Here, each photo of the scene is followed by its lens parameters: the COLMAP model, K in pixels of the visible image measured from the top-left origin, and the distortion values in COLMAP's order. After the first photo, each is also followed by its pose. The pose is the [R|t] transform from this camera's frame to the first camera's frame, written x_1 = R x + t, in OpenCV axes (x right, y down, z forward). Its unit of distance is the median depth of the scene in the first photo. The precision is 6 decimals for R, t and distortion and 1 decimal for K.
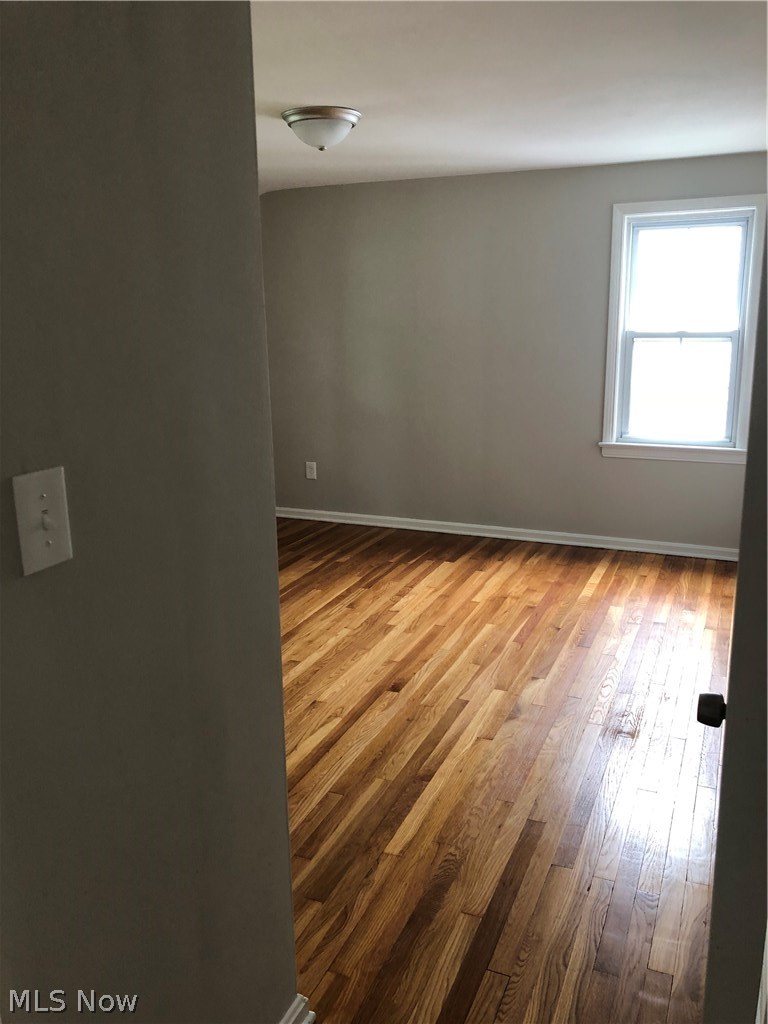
lens RADIAL K [[820.6, 0, 384.0], [0, 820.6, 512.0], [0, 0, 1]] dist [0.006593, -0.001696]
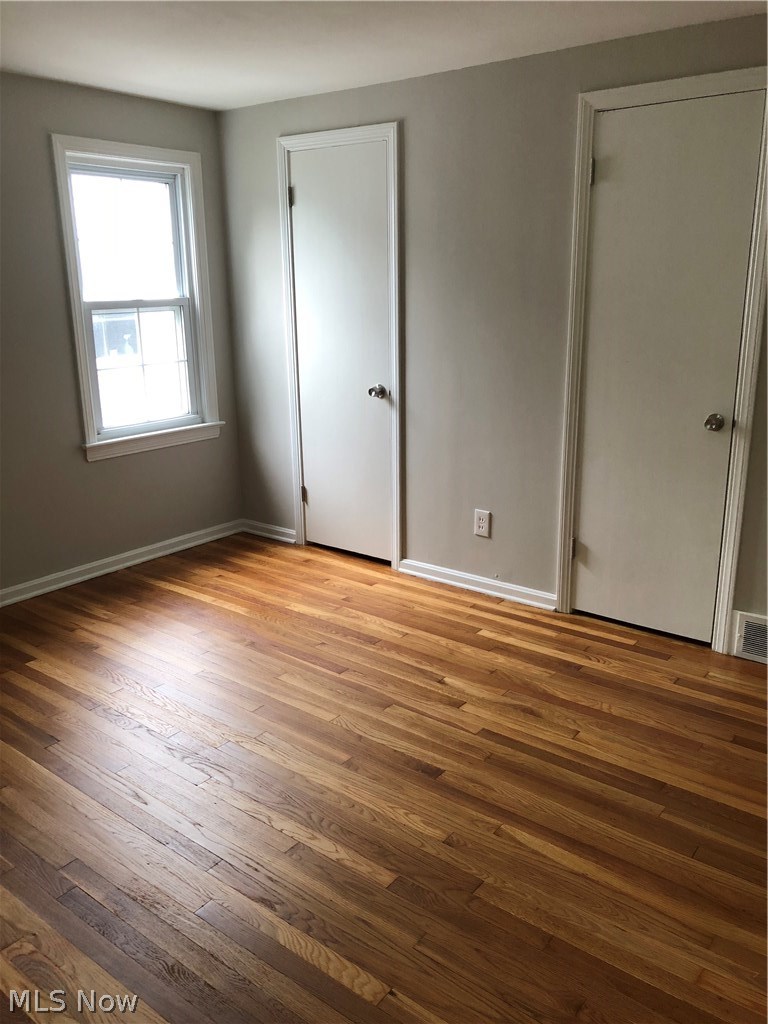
lens RADIAL K [[820.6, 0, 384.0], [0, 820.6, 512.0], [0, 0, 1]] dist [0.006593, -0.001696]
pose [[0.236807, -0.247652, 0.939463, -0.445456], [0.234553, 0.952937, 0.192081, -0.113519], [-0.942819, 0.174868, 0.283750, 0.553614]]
